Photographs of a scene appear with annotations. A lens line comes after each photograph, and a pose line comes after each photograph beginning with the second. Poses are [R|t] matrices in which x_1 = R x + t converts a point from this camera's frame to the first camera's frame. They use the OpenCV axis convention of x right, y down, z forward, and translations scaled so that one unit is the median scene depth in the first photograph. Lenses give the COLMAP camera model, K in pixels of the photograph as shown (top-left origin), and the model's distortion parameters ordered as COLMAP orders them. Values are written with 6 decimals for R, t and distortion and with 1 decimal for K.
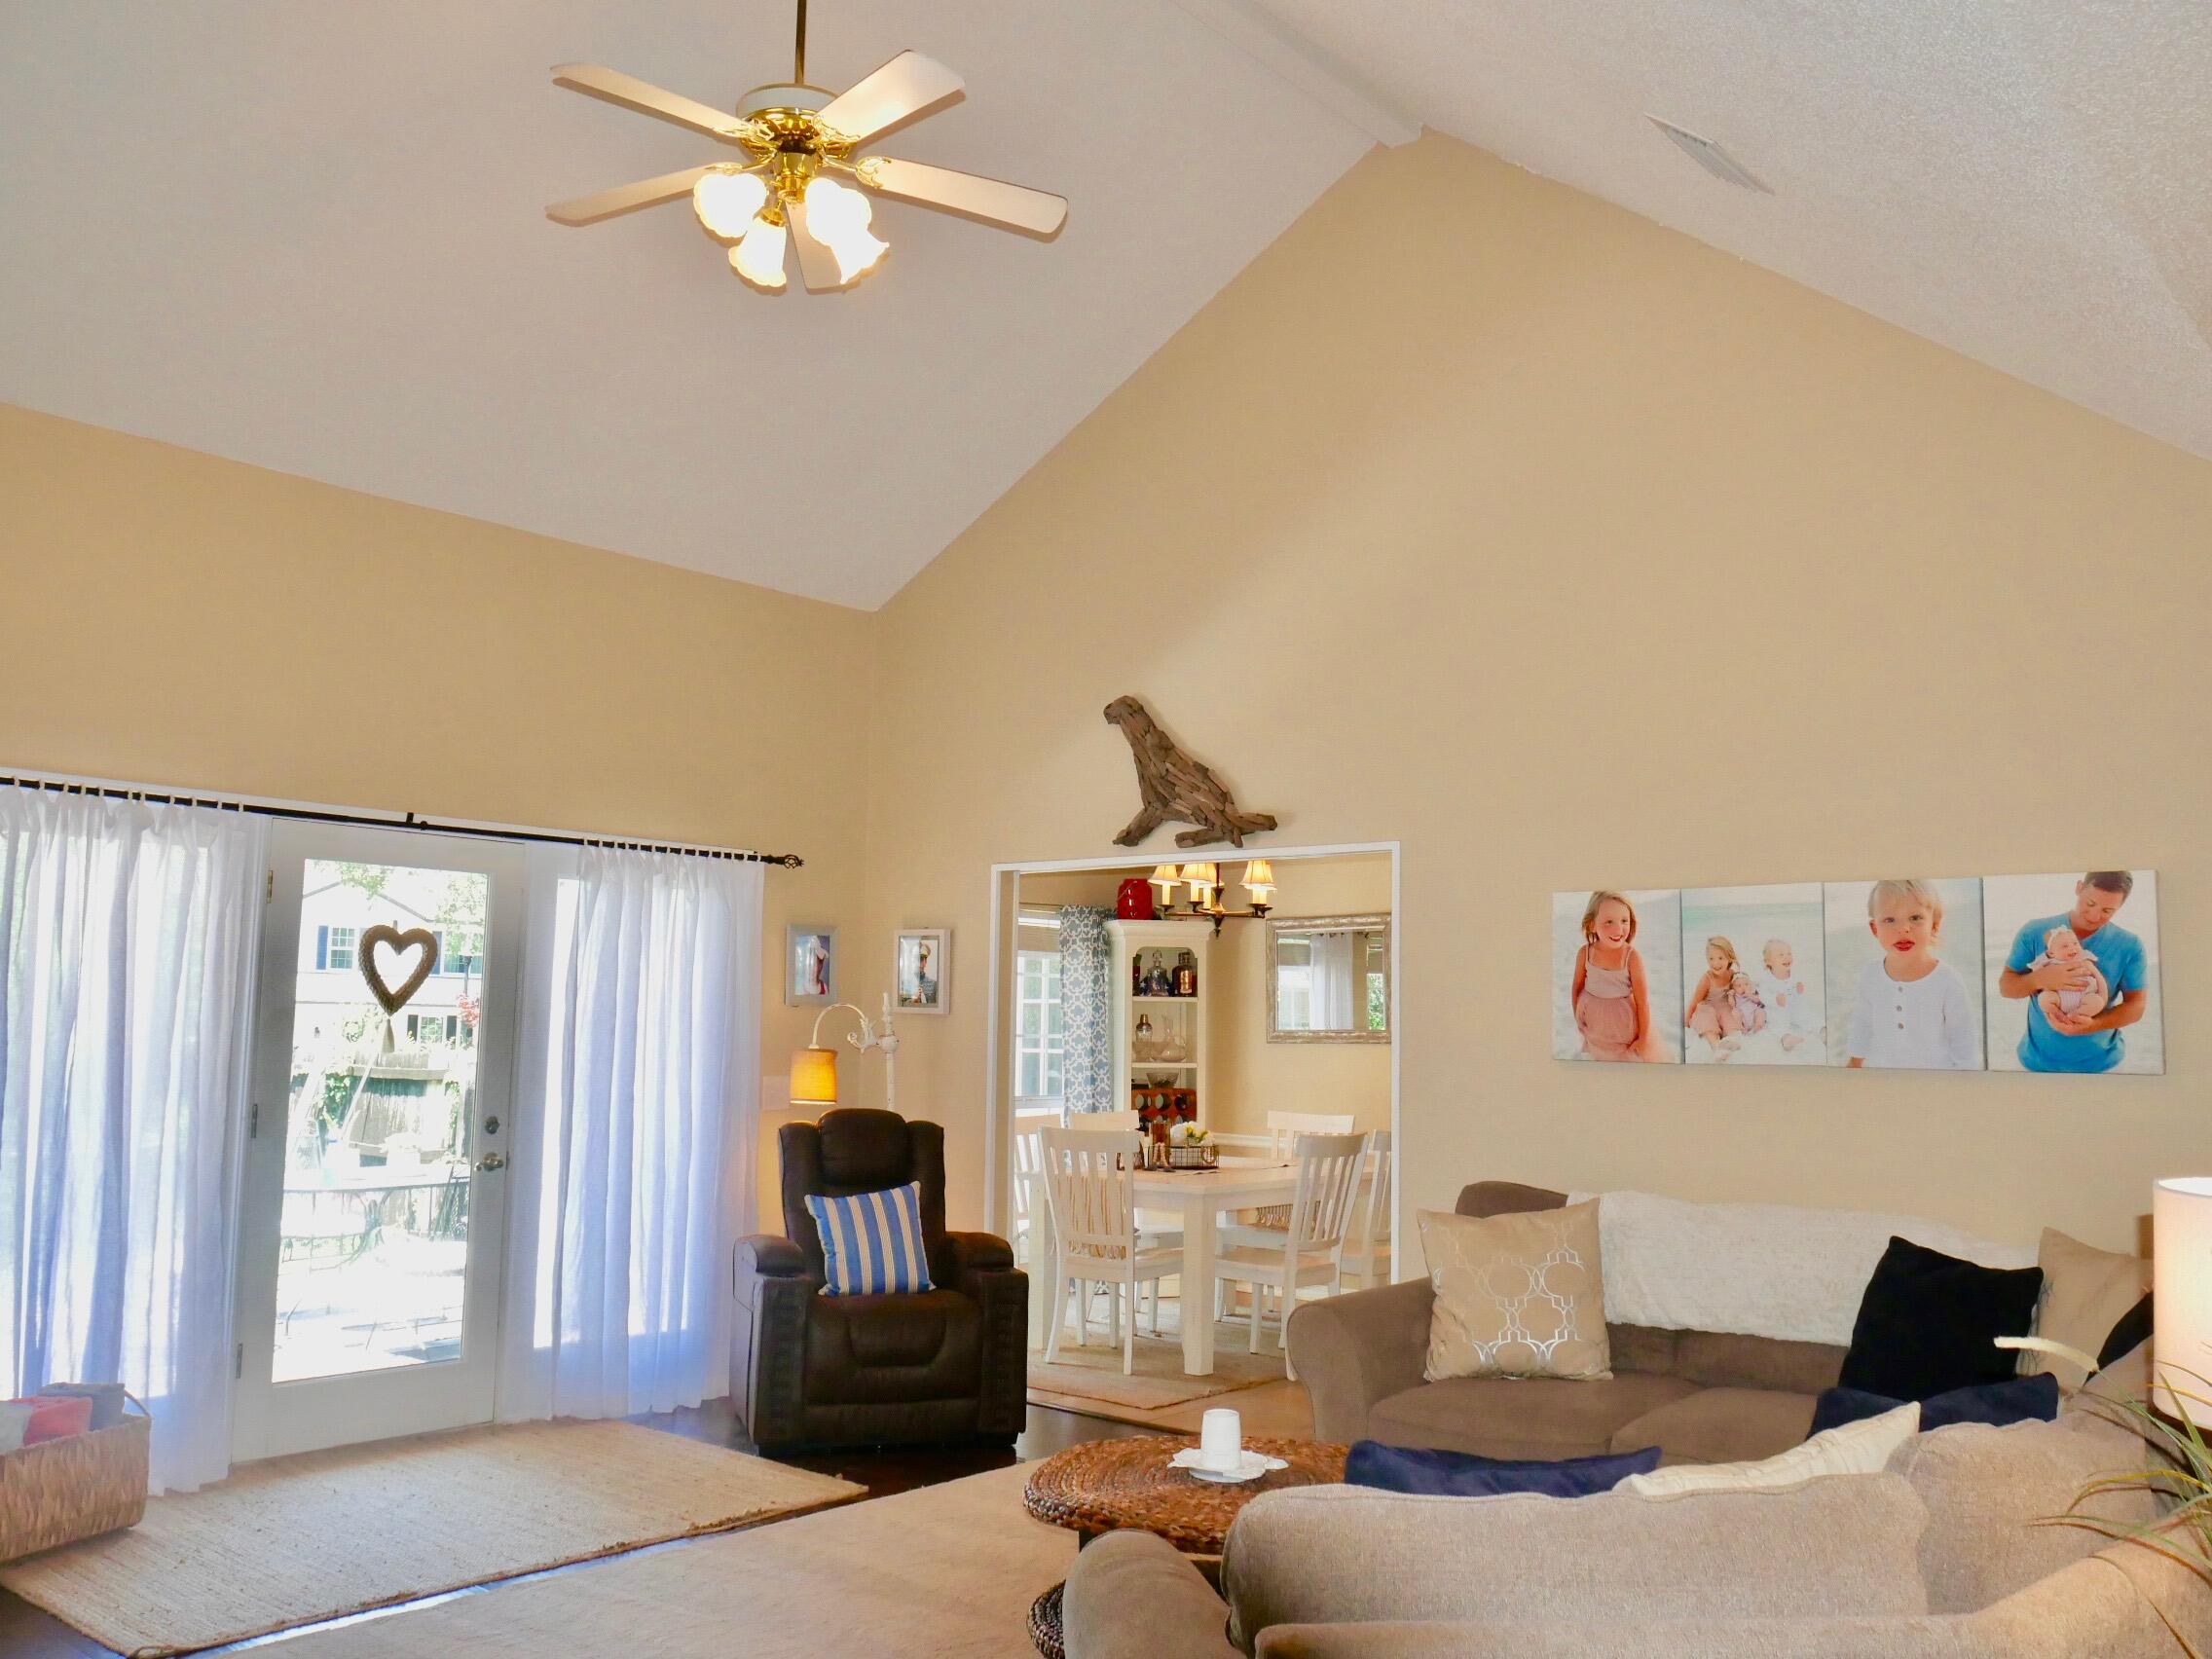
lens RADIAL K [[1873.6, 0, 1107.8], [0, 1873.6, 839.5], [0, 0, 1]] dist [-0.028455, 0.005253]
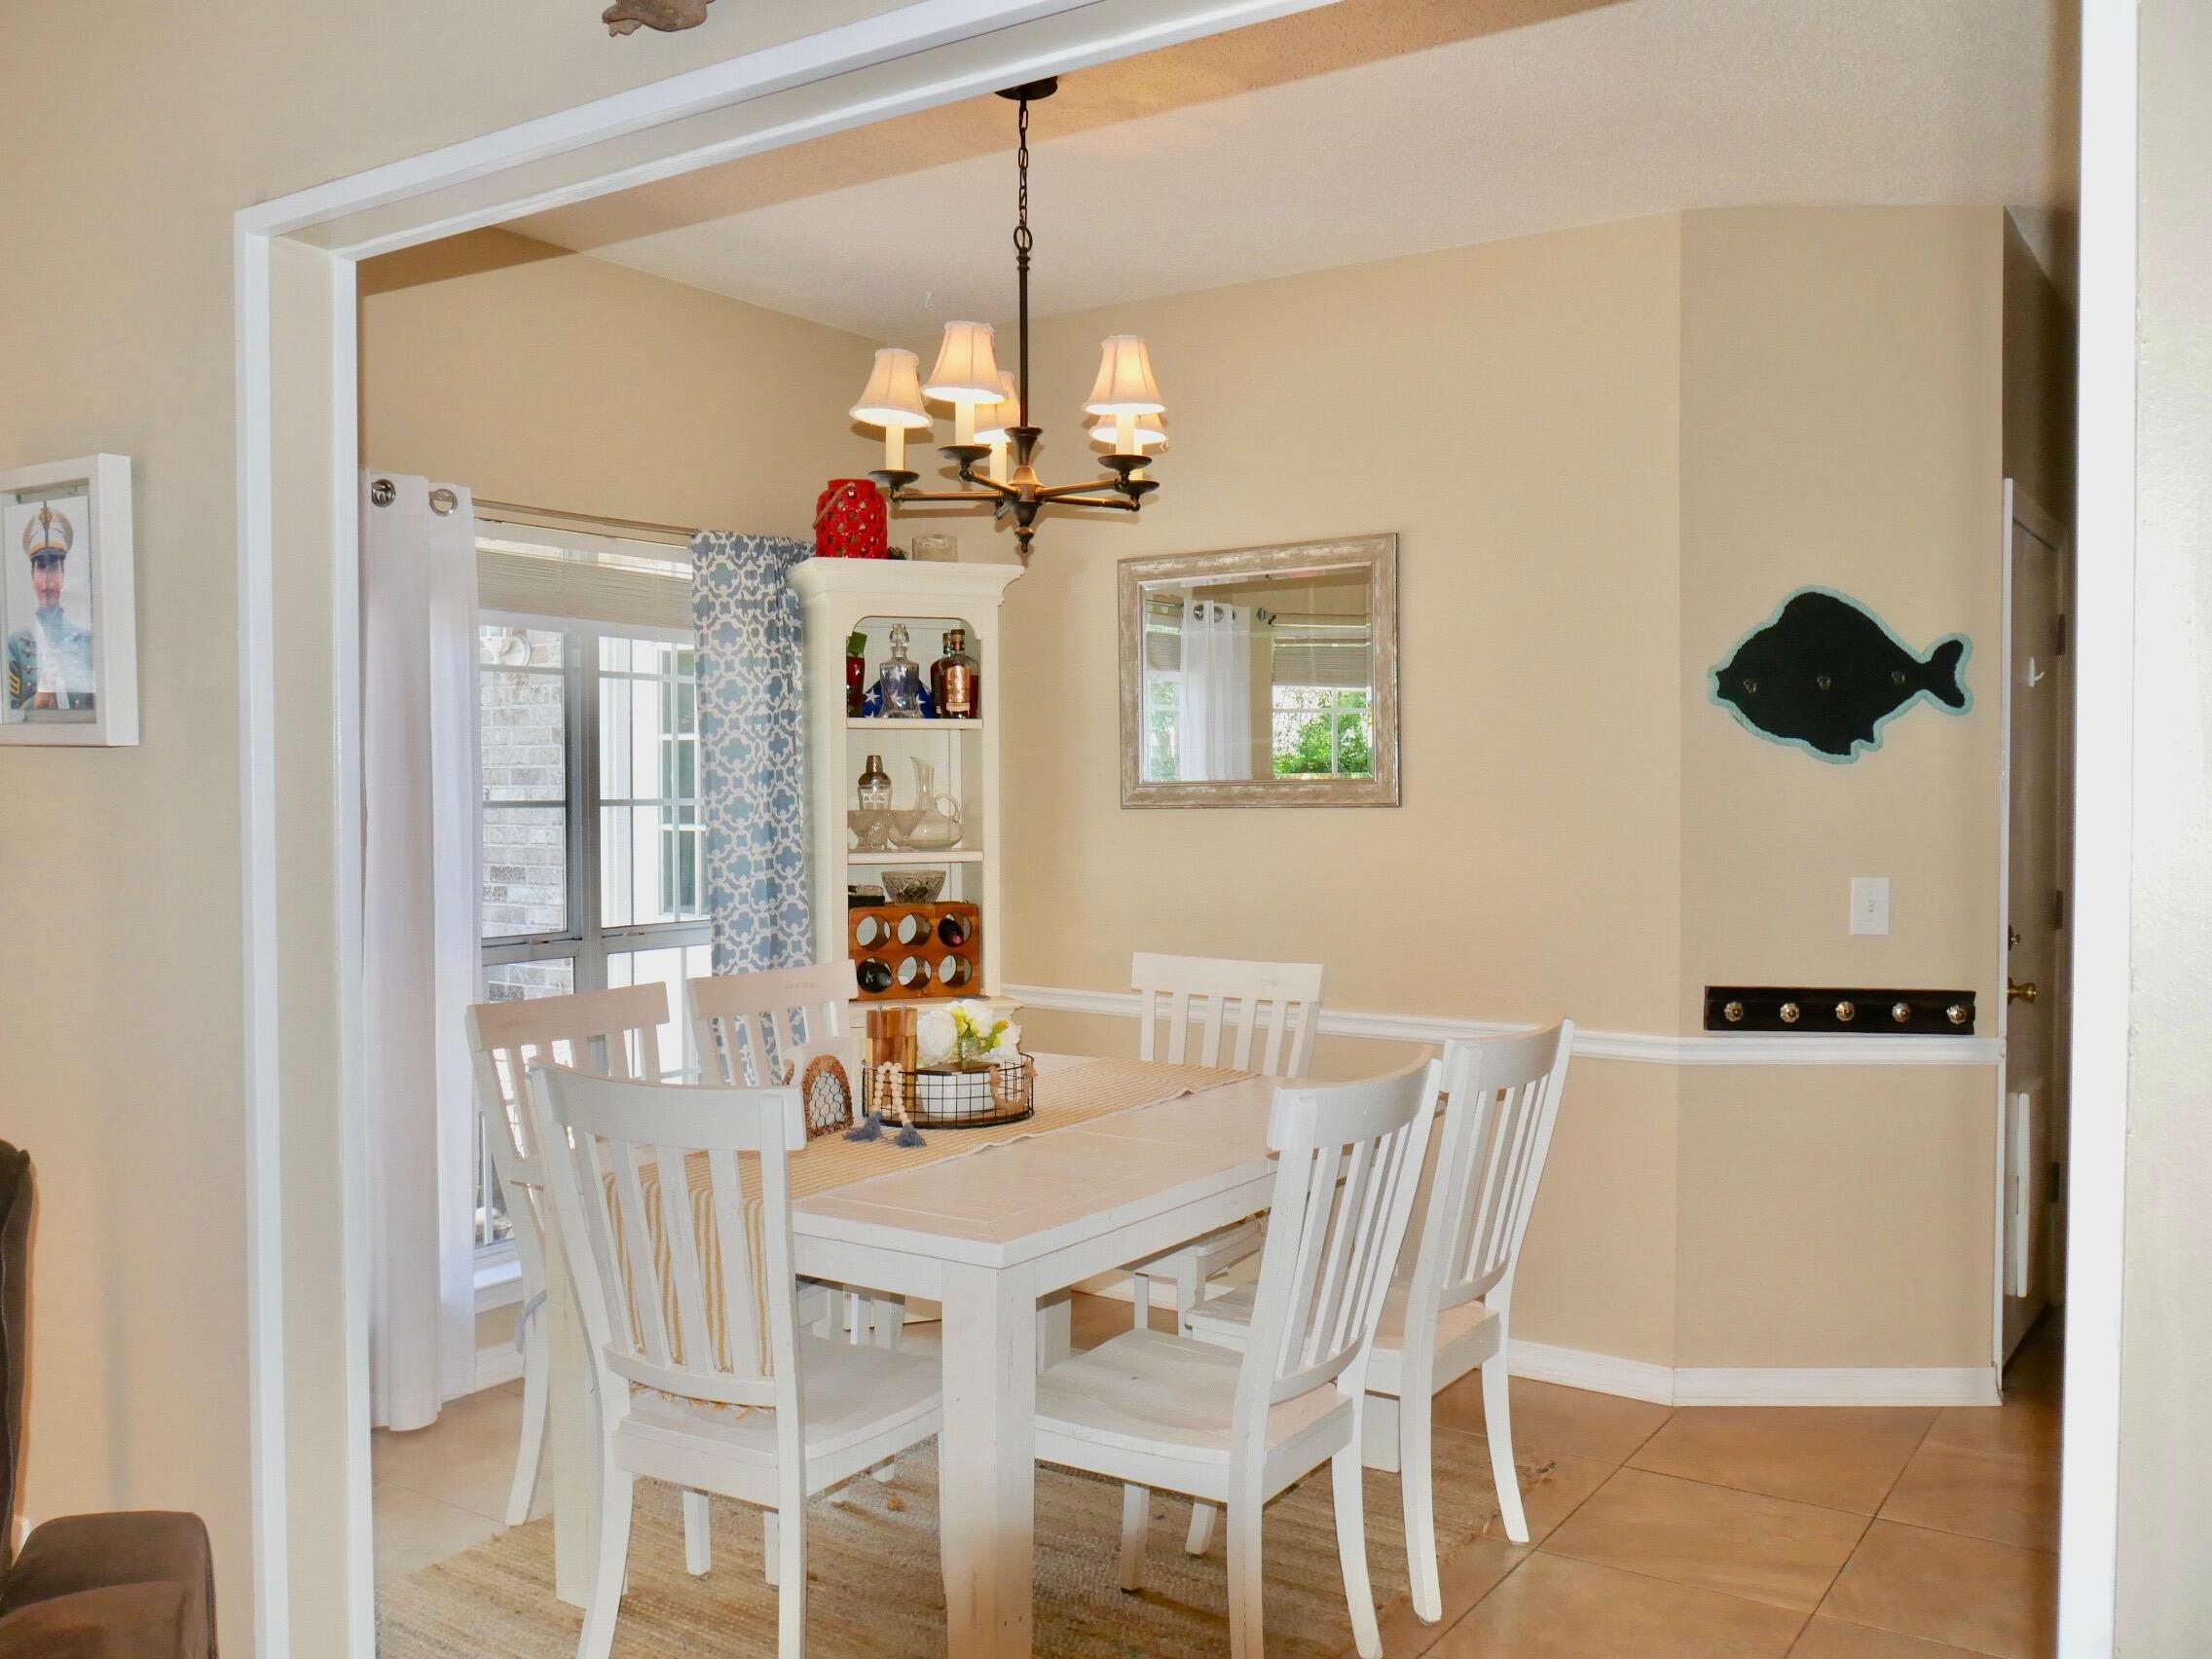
lens RADIAL K [[1873.6, 0, 1107.2], [0, 1873.6, 832.2], [0, 0, 1]] dist [-0.028455, 0.005253]
pose [[0.993976, -0.020807, 0.107602, 0.026973], [0.007167, 0.992051, 0.125632, 0.052110], [-0.109361, -0.124104, 0.986224, 0.505805]]
